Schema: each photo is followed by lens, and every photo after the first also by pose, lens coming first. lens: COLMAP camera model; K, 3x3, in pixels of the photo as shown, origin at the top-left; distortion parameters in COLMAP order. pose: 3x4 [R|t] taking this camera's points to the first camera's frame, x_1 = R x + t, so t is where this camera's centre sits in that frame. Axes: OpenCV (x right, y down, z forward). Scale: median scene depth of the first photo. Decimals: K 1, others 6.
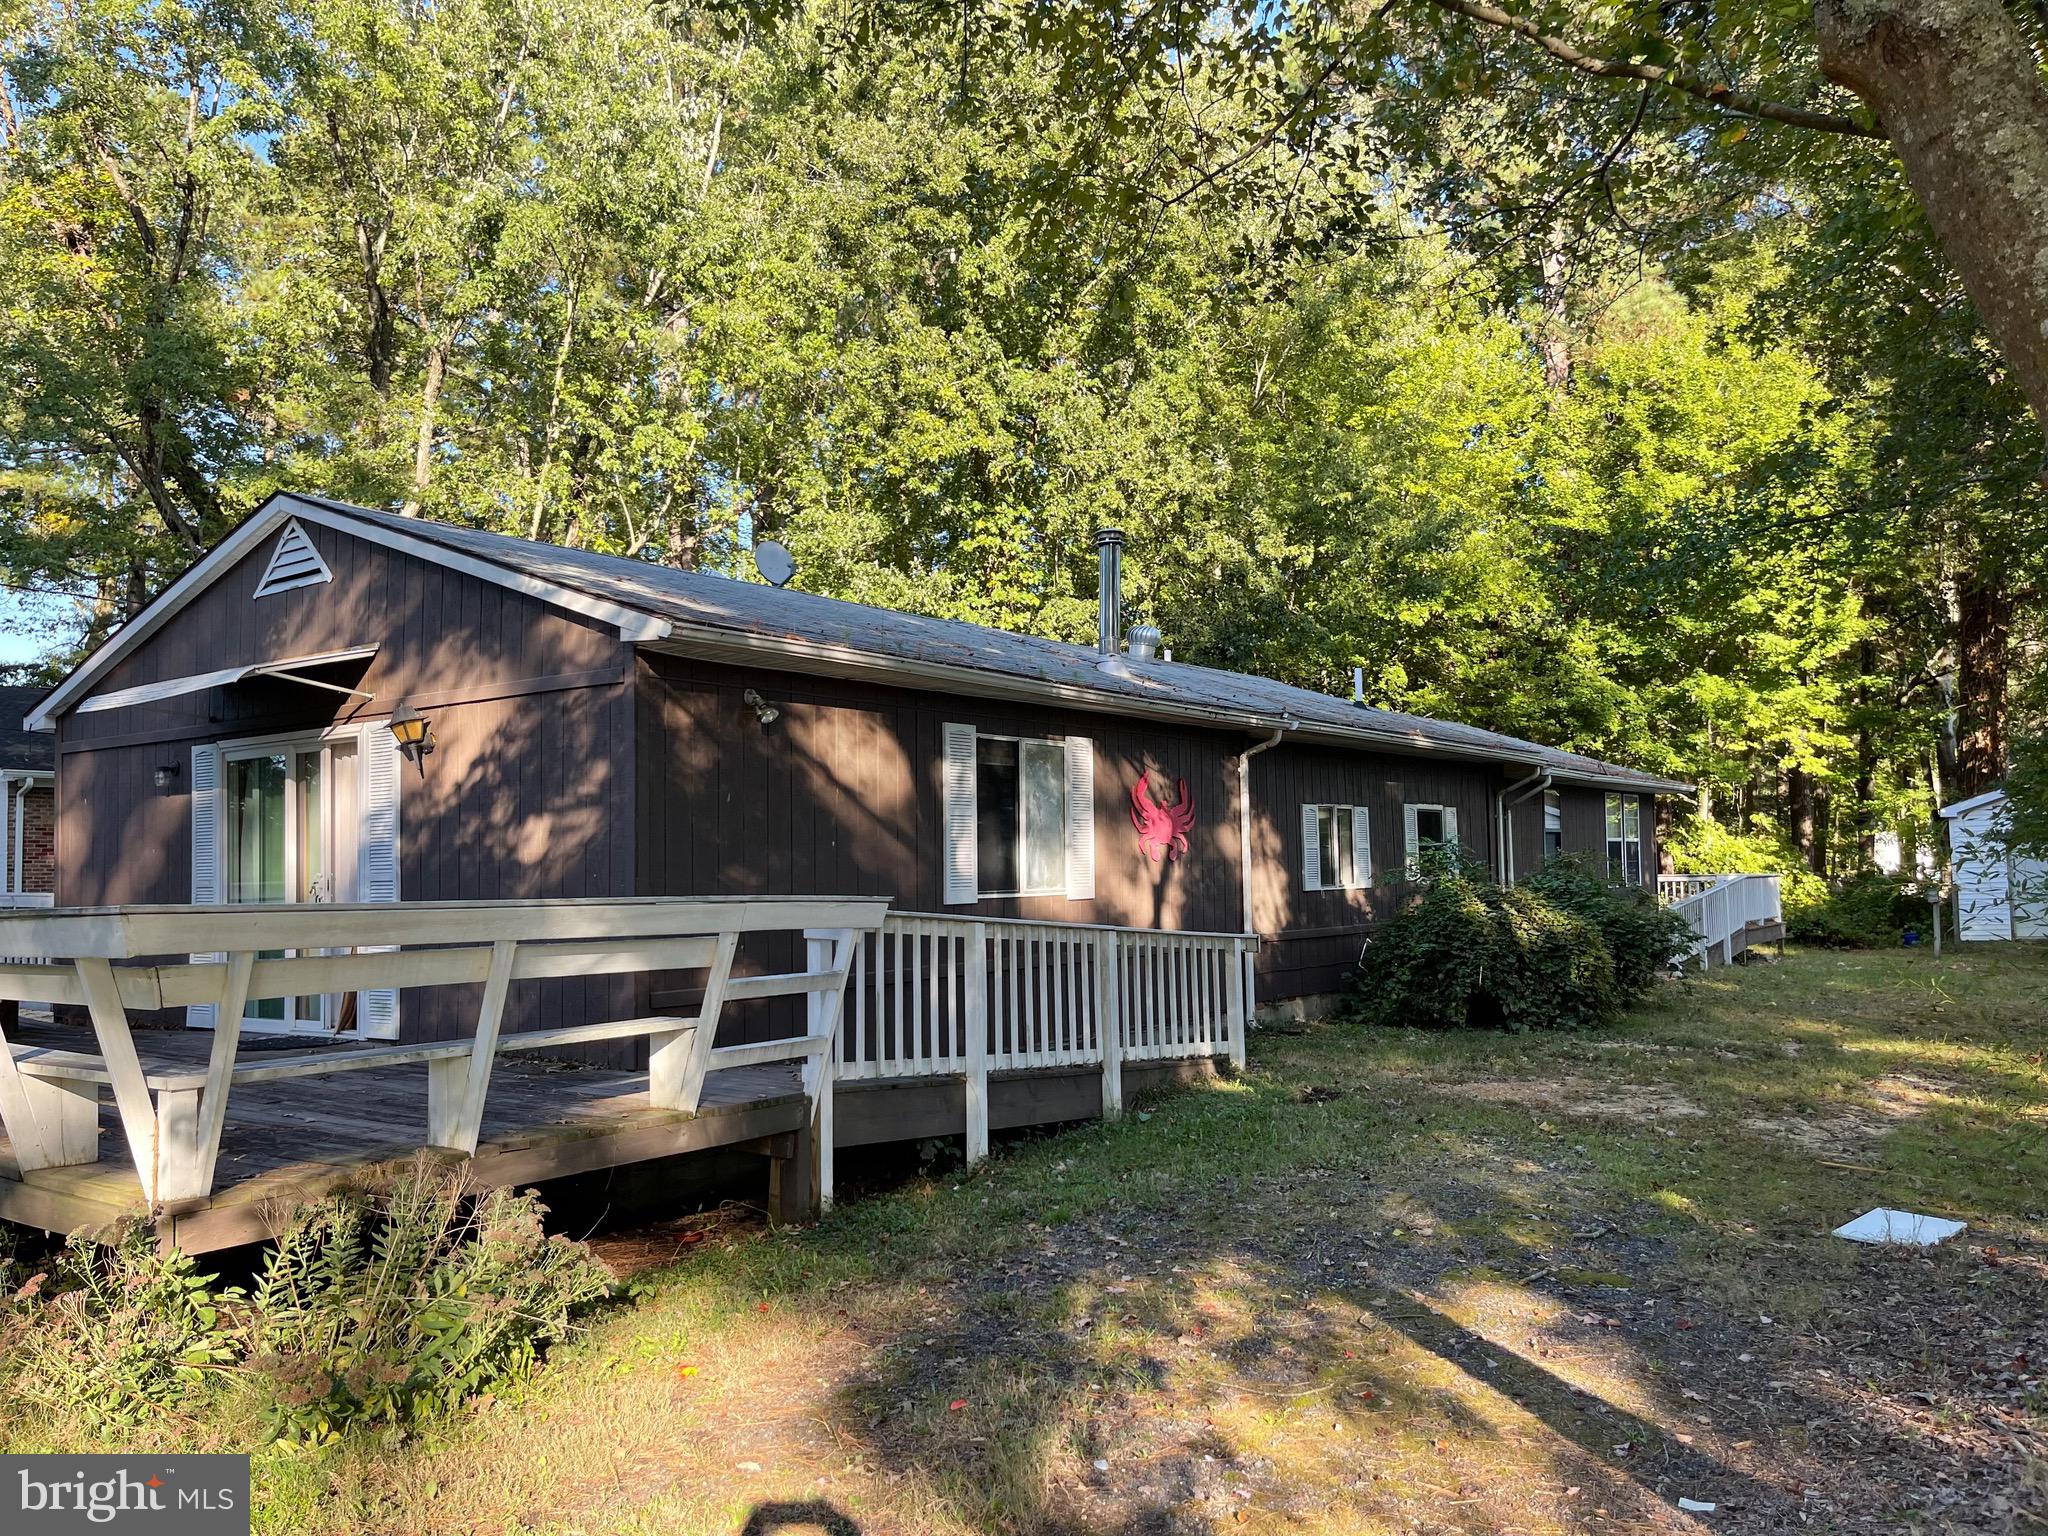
lens RADIAL K [[1543.4, 0, 1033.7], [0, 1543.4, 769.3], [0, 0, 1]] dist [0.012659, 0.001735]
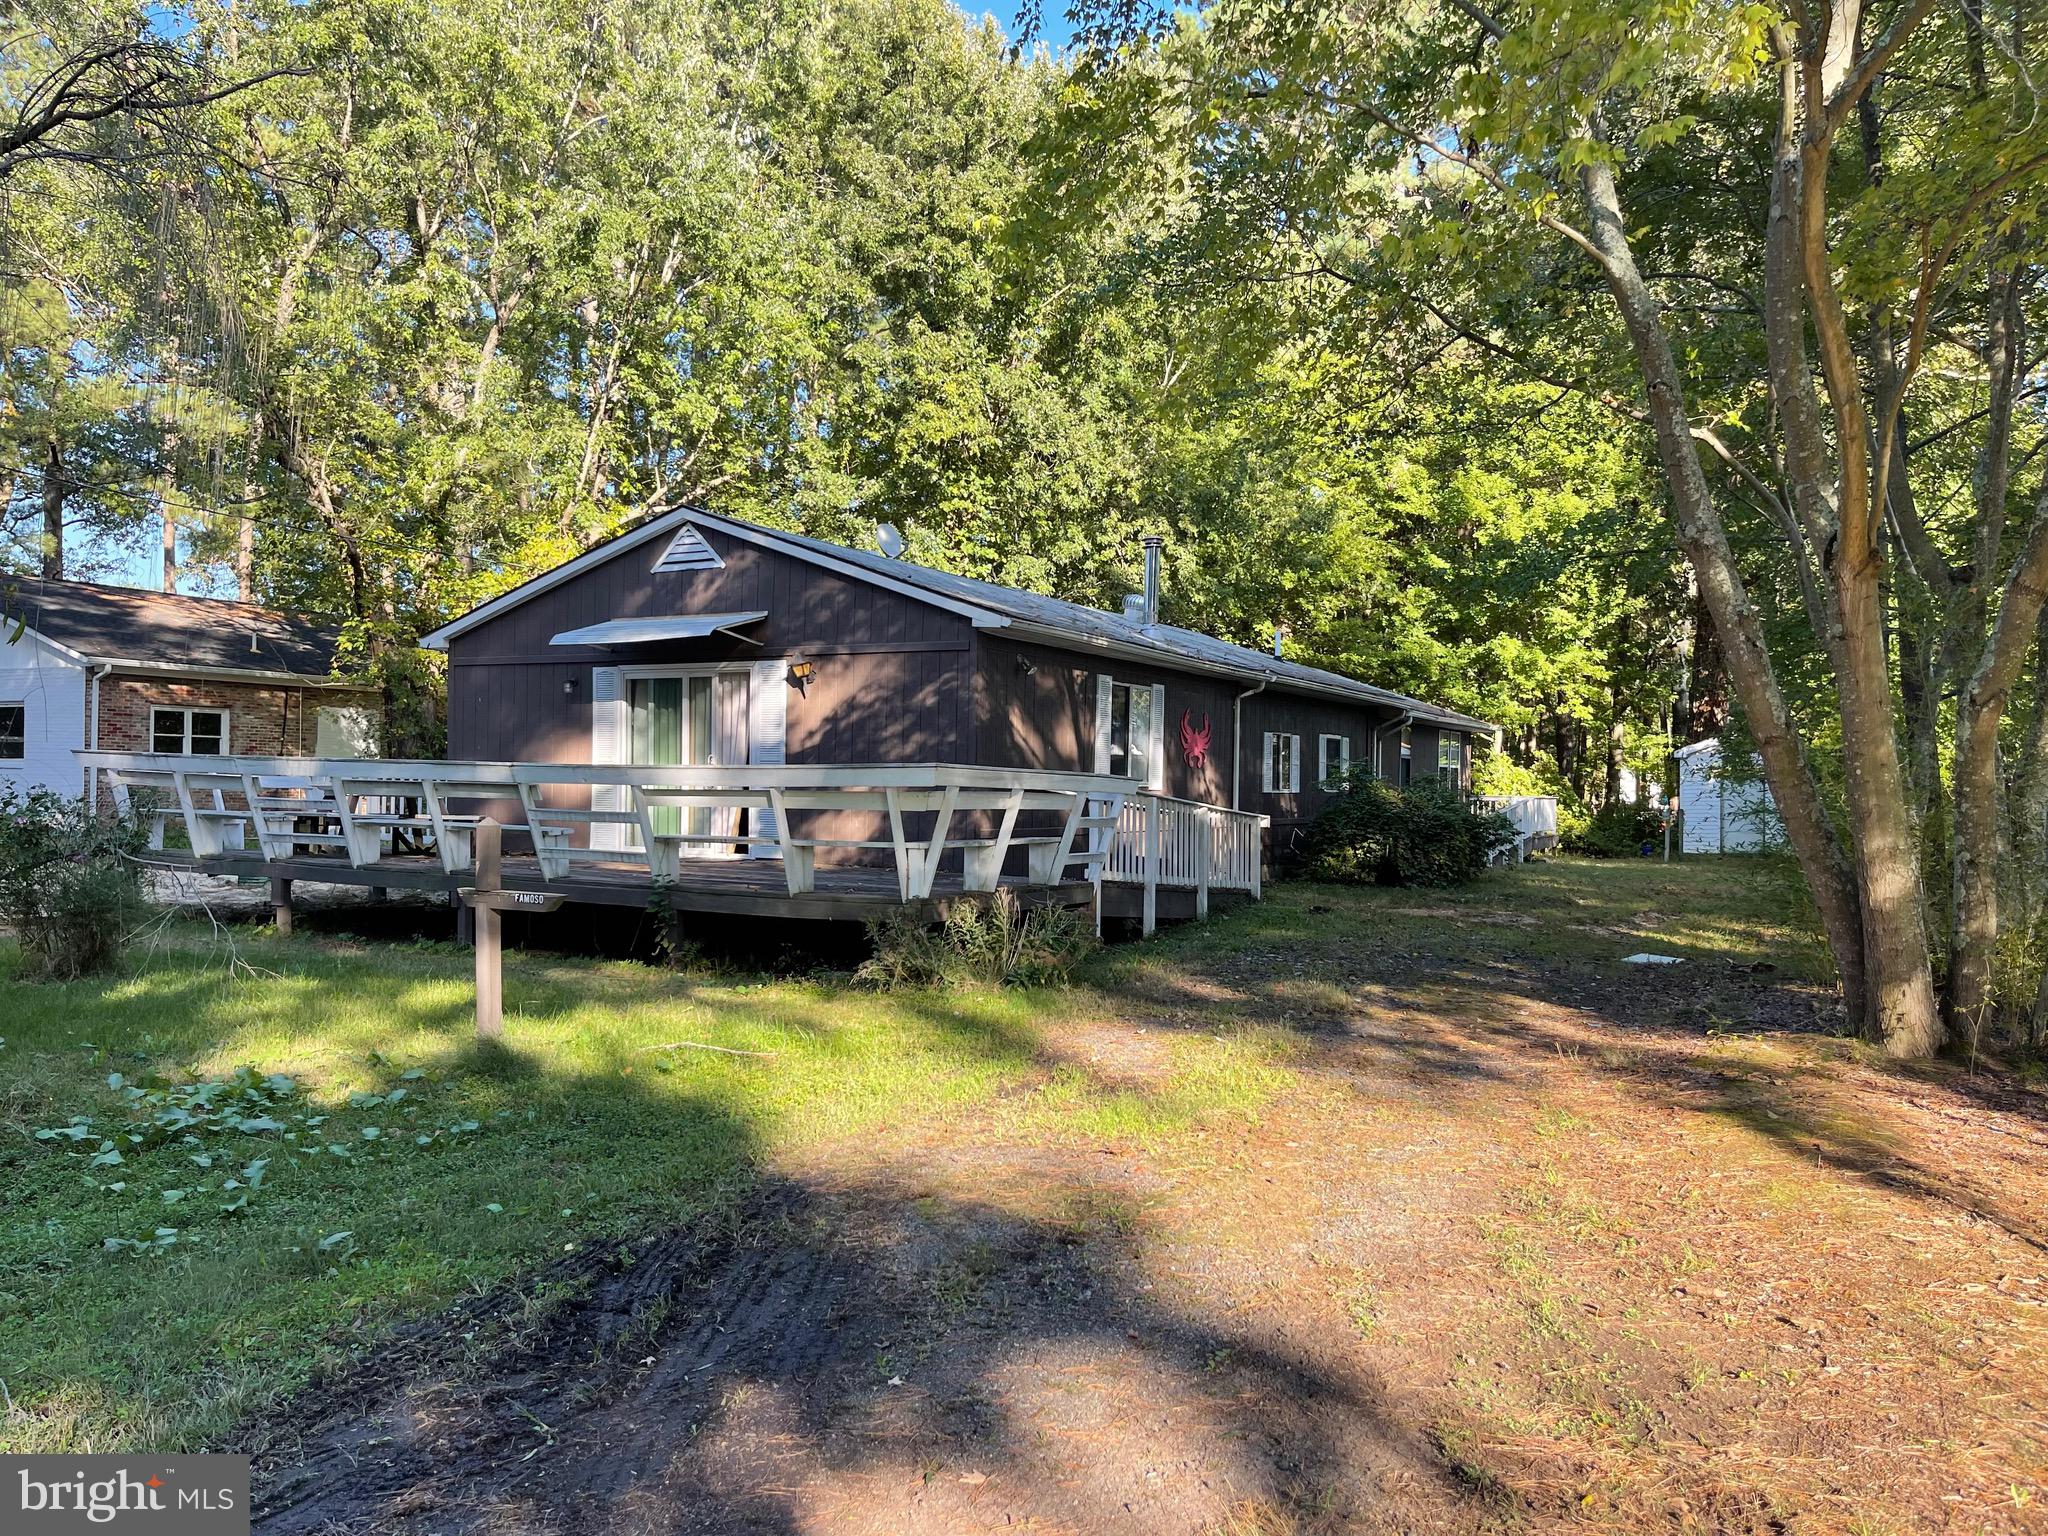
lens RADIAL K [[1543.4, 0, 1015.4], [0, 1543.4, 770.3], [0, 0, 1]] dist [0.012659, 0.001735]
pose [[0.991011, 0.033548, 0.129503, -0.138487], [-0.040697, 0.997767, 0.052955, -0.004746], [-0.127438, -0.057749, 0.990164, -0.227317]]
